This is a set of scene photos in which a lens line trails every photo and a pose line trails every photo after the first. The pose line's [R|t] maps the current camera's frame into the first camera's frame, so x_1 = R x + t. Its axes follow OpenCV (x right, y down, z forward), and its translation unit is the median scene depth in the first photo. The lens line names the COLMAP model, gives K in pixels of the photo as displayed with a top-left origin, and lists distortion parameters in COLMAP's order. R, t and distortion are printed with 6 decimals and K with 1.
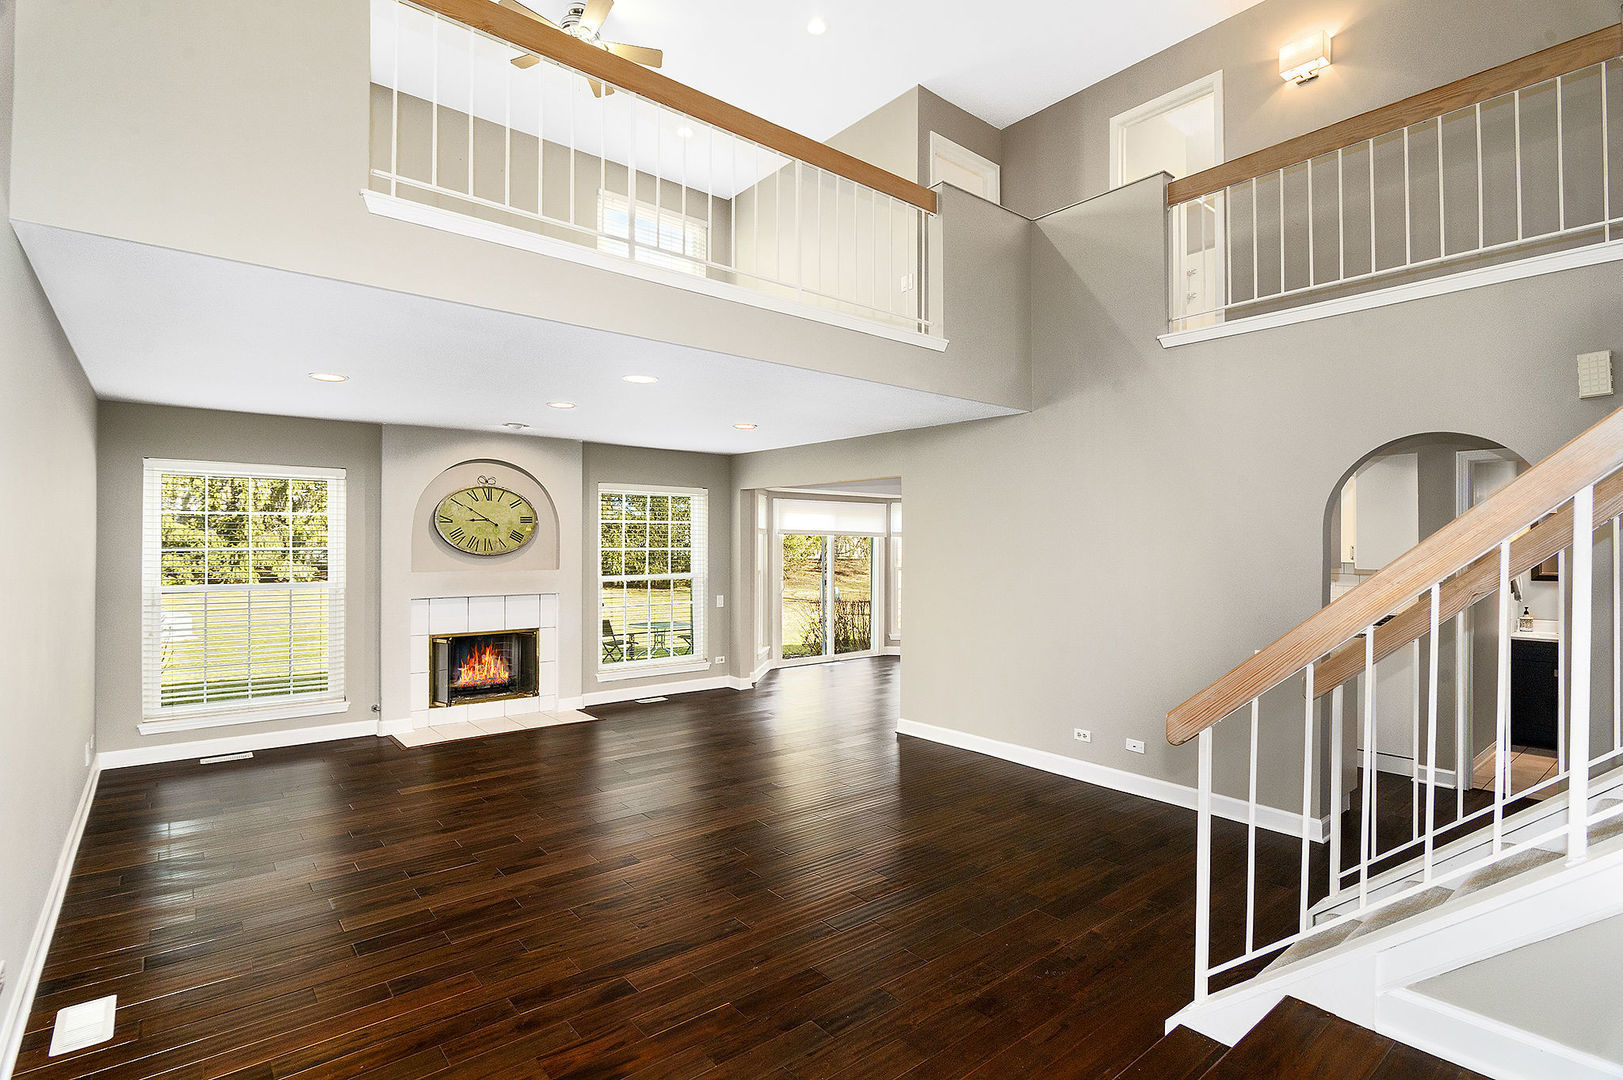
lens RADIAL K [[779.9, 0, 811.5], [0, 779.9, 540.0], [0, 0, 1]] dist [-0.002720, -0.000211]
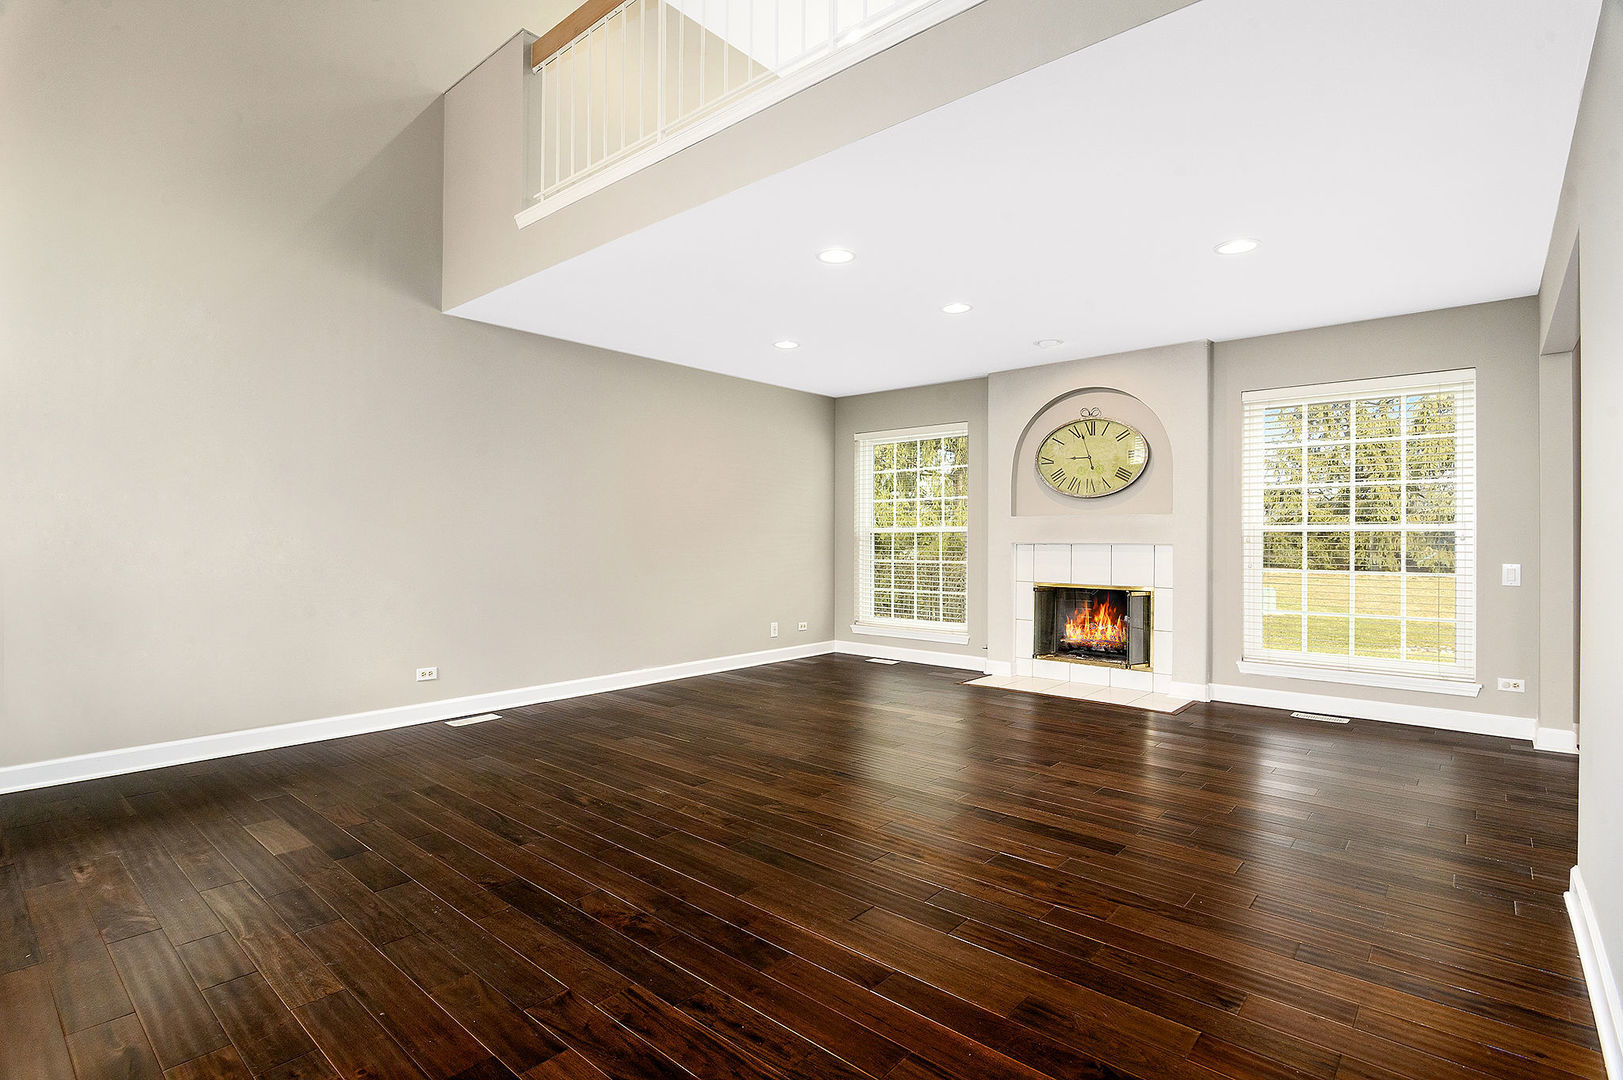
lens RADIAL K [[779.9, 0, 811.5], [0, 779.9, 540.0], [0, 0, 1]] dist [-0.002720, -0.000211]
pose [[0.164313, -0.003614, -0.986402, 0.399836], [0.001268, 0.999993, -0.003453, 0.070072], [0.986407, -0.000683, 0.164316, 0.551010]]
